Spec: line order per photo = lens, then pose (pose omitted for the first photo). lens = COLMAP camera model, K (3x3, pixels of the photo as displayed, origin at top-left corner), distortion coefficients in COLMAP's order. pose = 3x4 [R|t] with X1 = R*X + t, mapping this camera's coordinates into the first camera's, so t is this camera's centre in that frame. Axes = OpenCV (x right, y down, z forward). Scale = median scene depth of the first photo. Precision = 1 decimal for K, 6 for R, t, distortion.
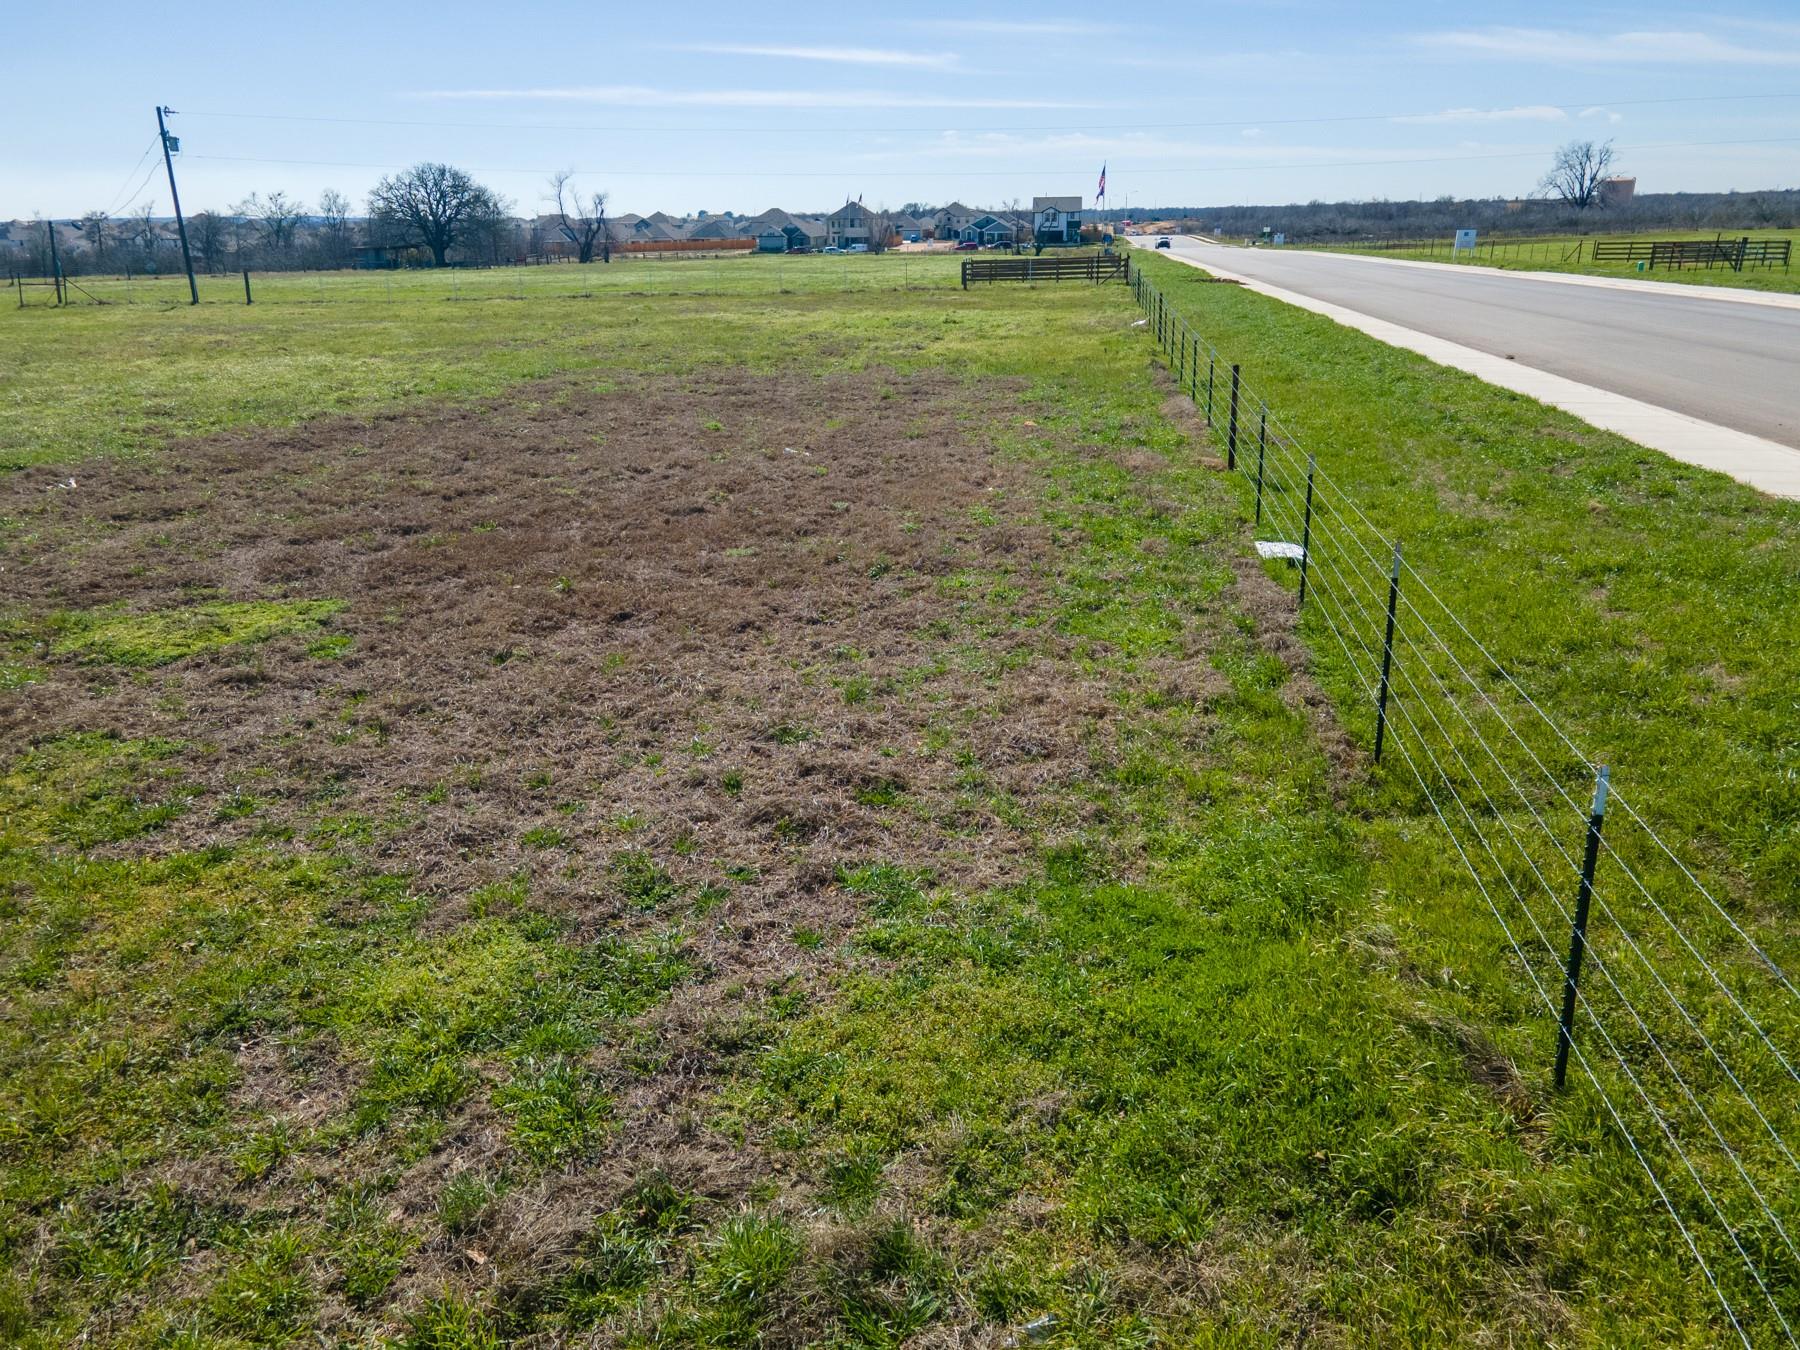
lens RADIAL K [[1297.4, 0, 906.3], [0, 1297.4, 673.6], [0, 0, 1]] dist [0.028272, 0.019651]
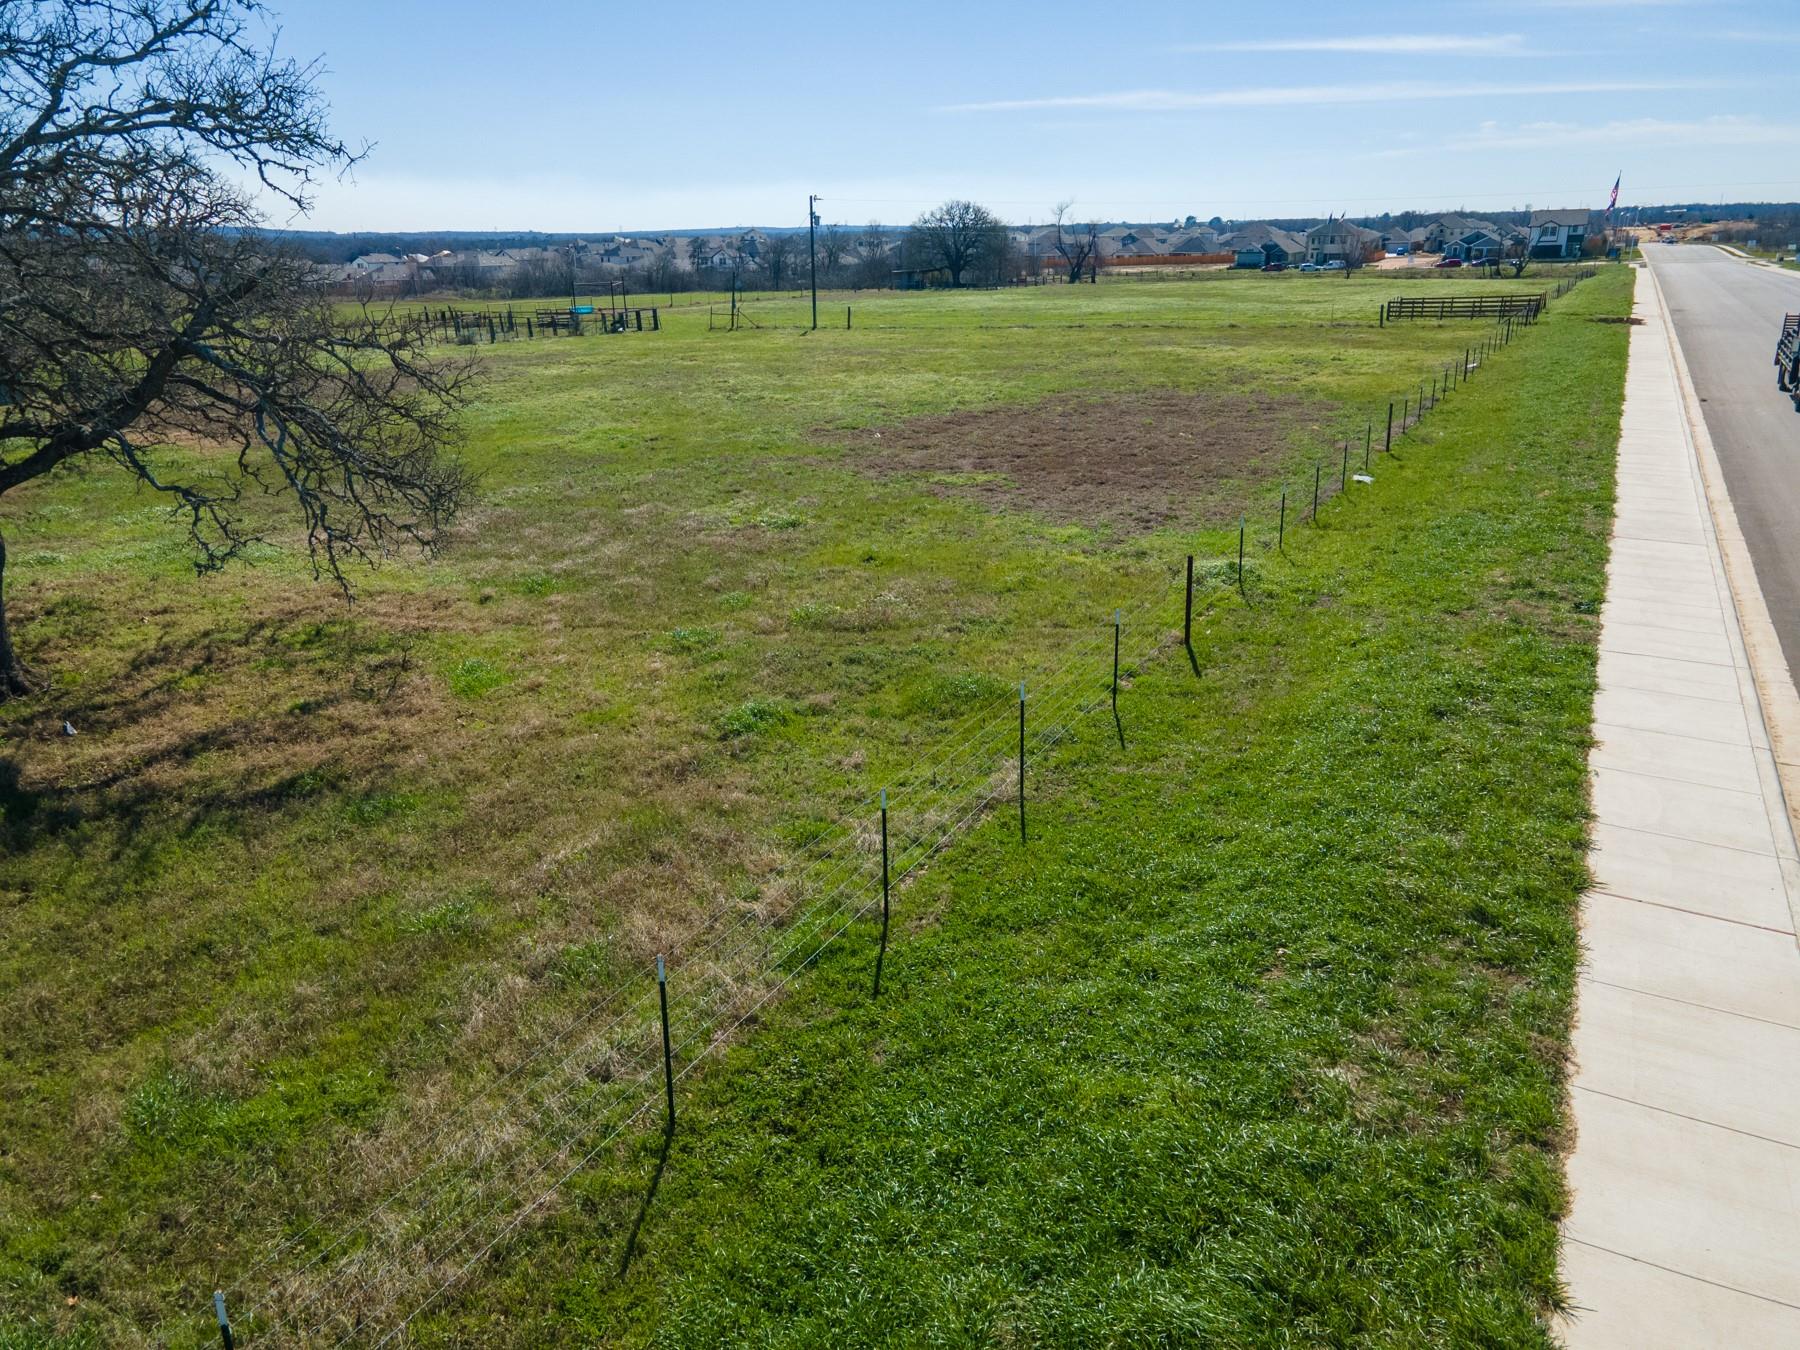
lens RADIAL K [[1297.4, 0, 904.3], [0, 1297.4, 672.9], [0, 0, 1]] dist [0.028272, 0.019651]
pose [[0.938957, 0.108669, -0.326422, 0.025447], [-0.109876, 0.993835, 0.014799, 0.027051], [0.326018, 0.021970, 0.945108, -0.132739]]
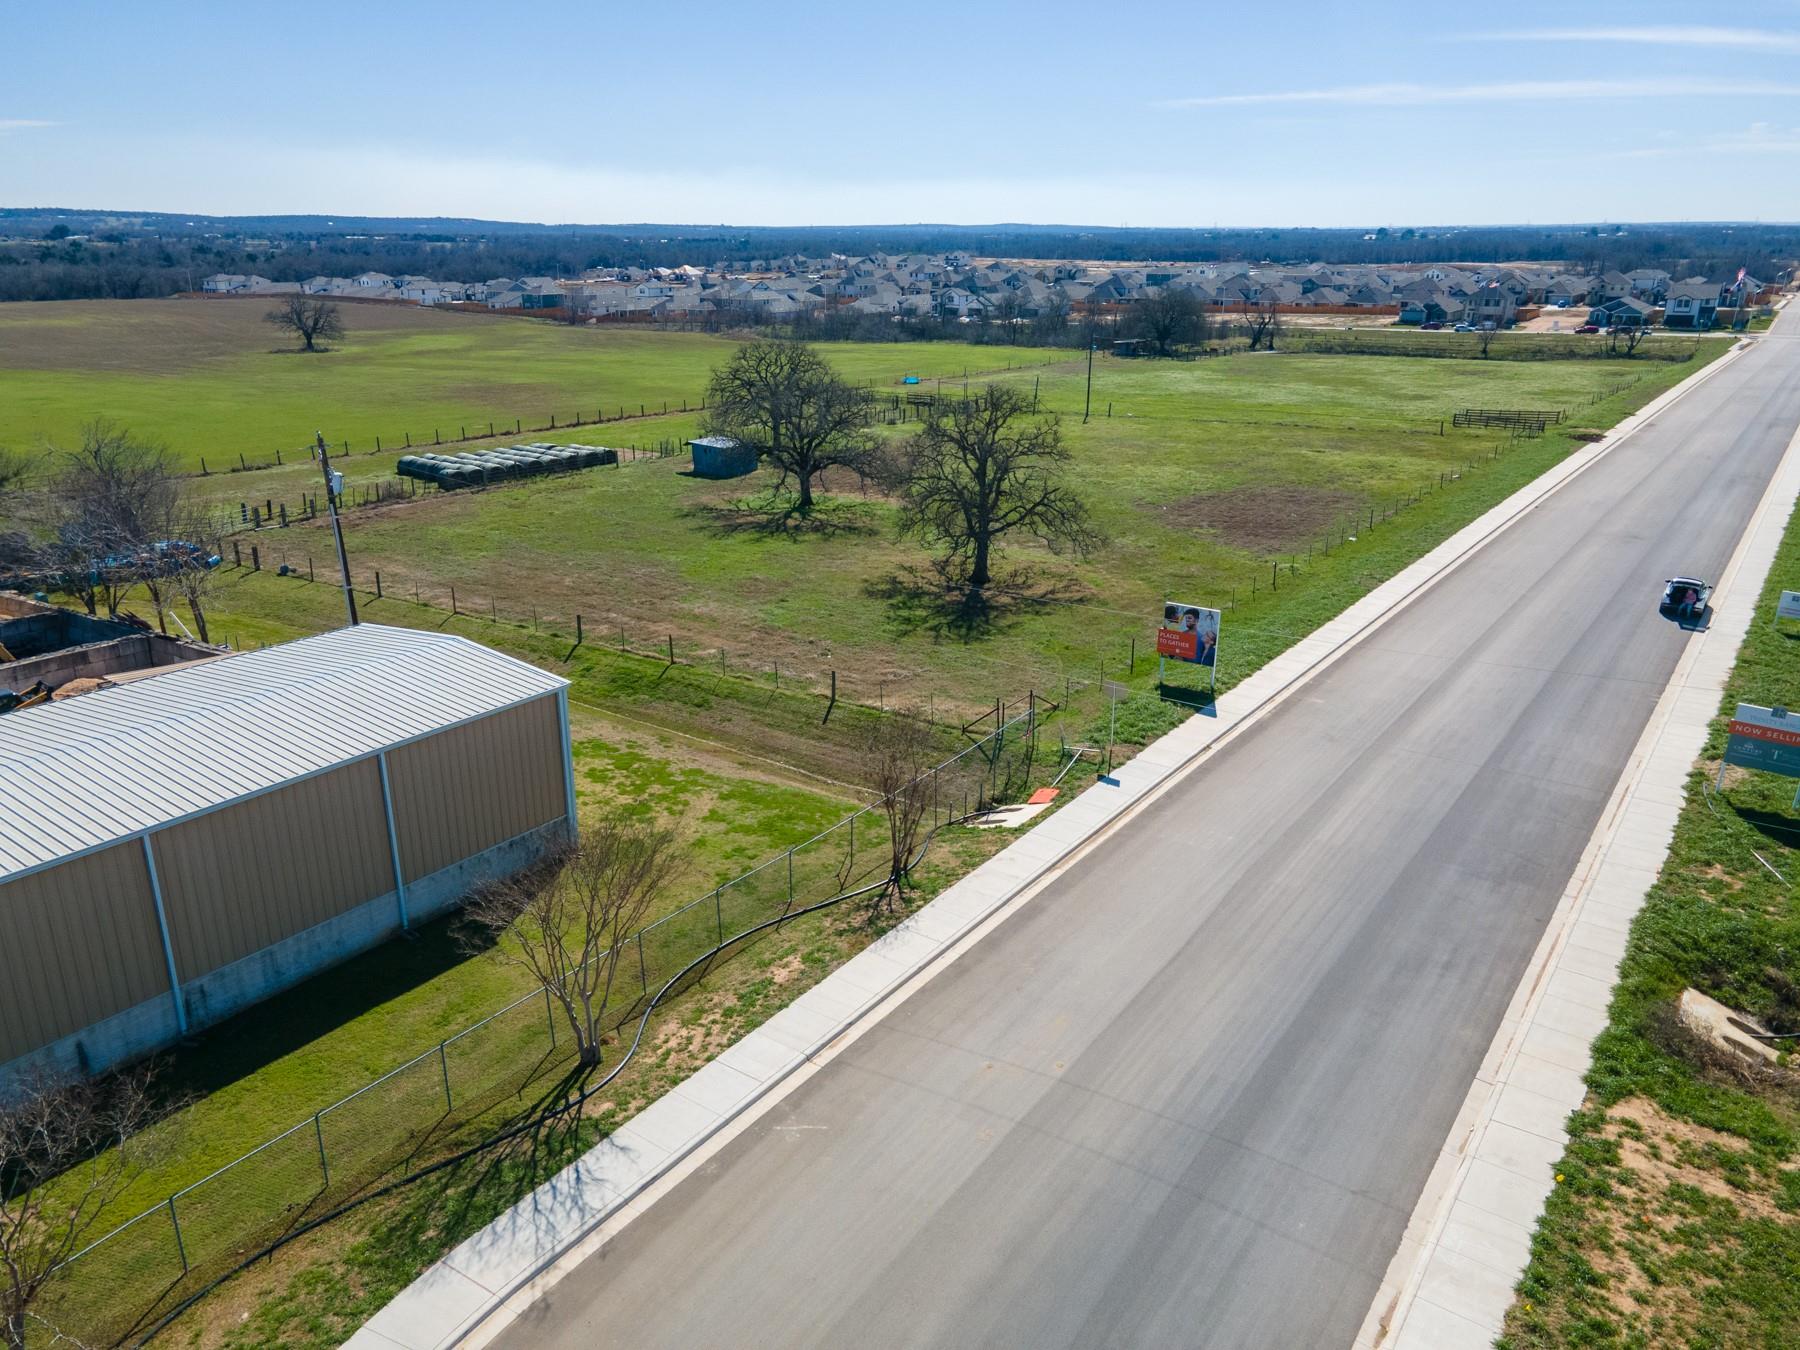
lens RADIAL K [[1297.4, 0, 899.9], [0, 1297.4, 672.3], [0, 0, 1]] dist [0.028272, 0.019651]
pose [[0.884858, 0.165573, -0.435444, 0.104609], [-0.167945, 0.985232, 0.033347, 0.063239], [0.434535, 0.043623, 0.899598, -0.509156]]
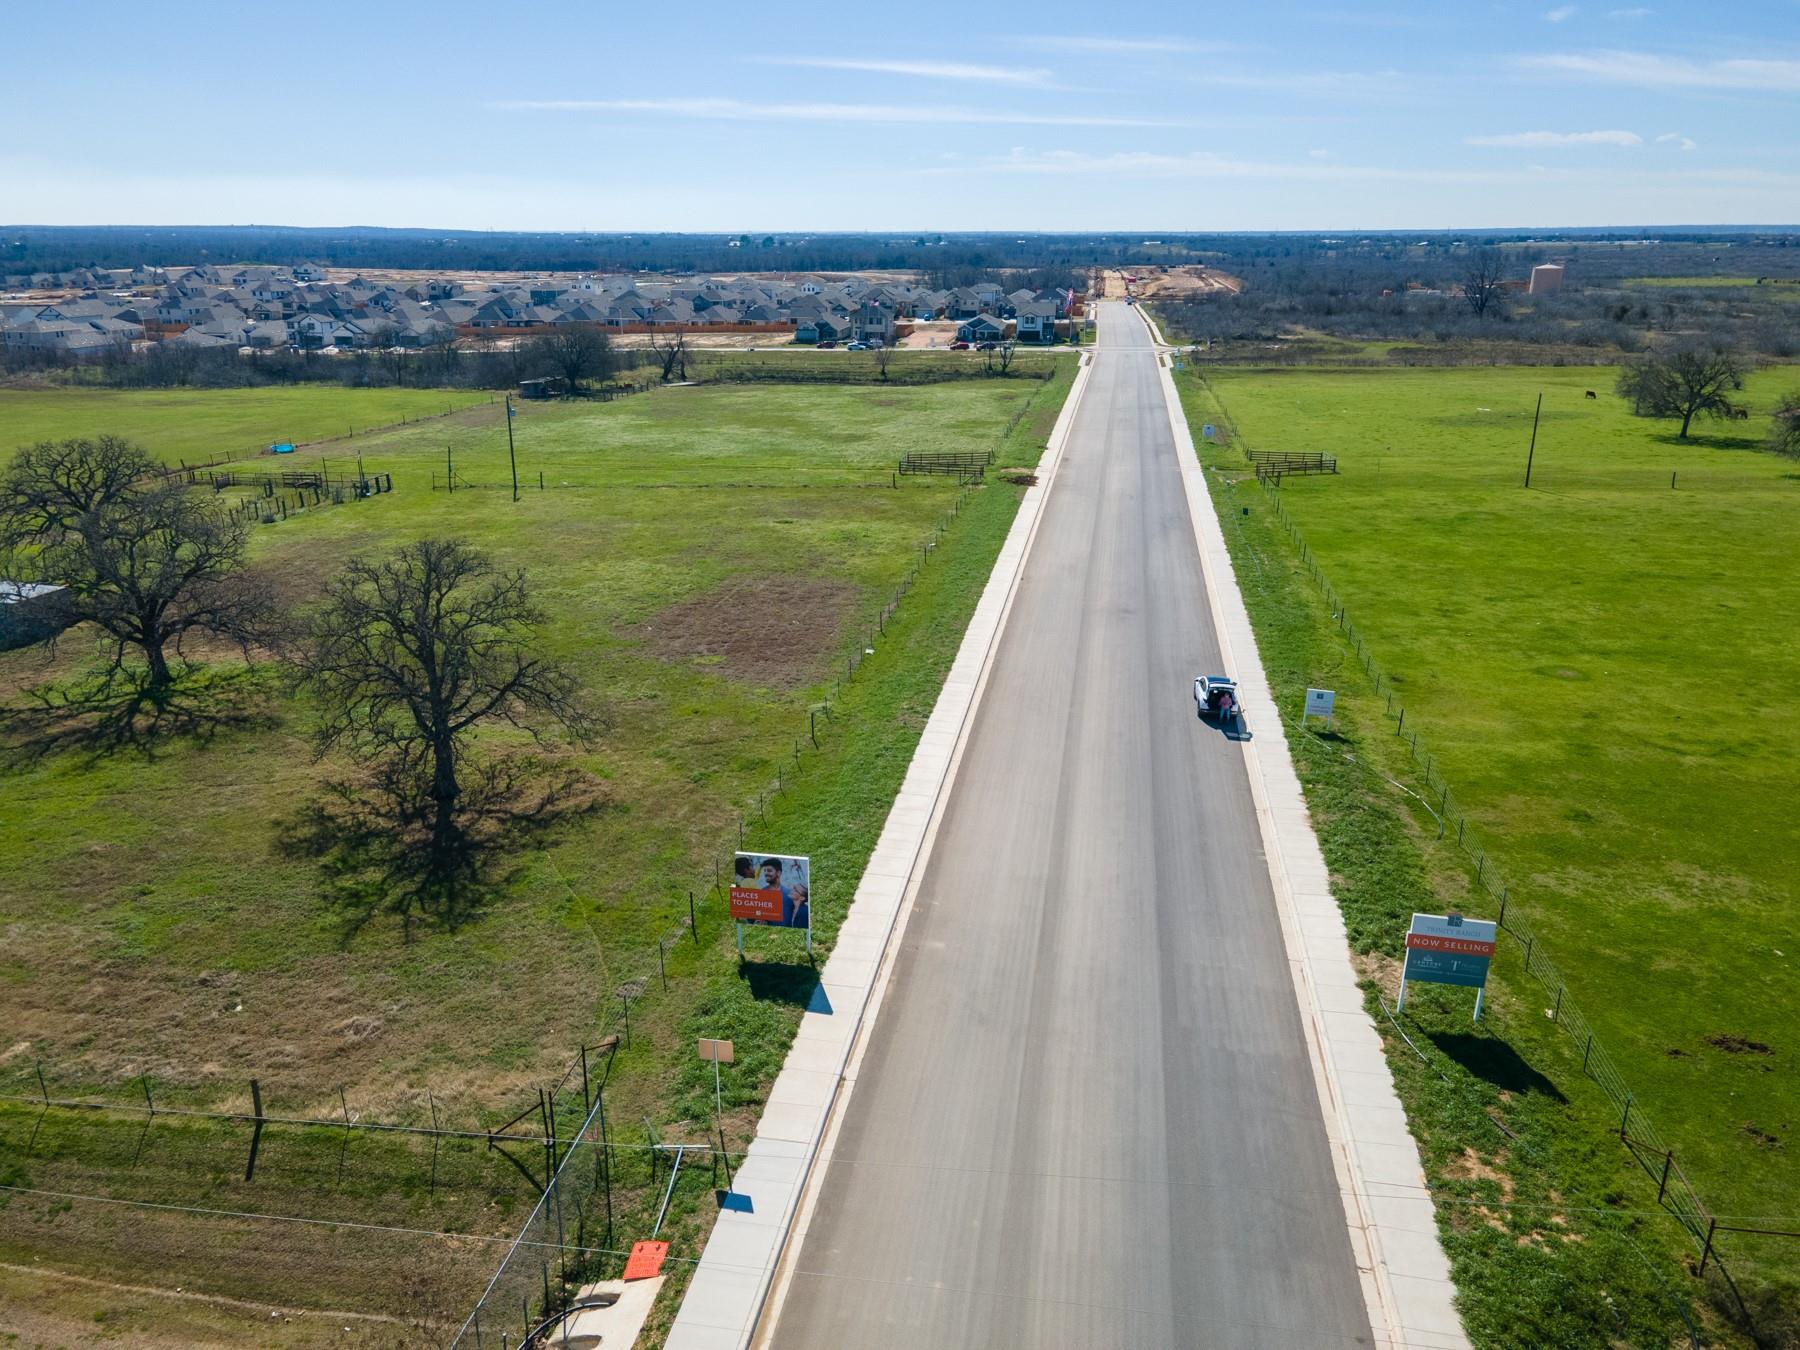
lens RADIAL K [[1297.4, 0, 902.1], [0, 1297.4, 669.0], [0, 0, 1]] dist [0.028272, 0.019651]
pose [[0.999404, 0.023425, -0.025364, 0.048279], [-0.023766, 0.999630, -0.013237, 0.005626], [0.025045, 0.013832, 0.999591, -0.420036]]
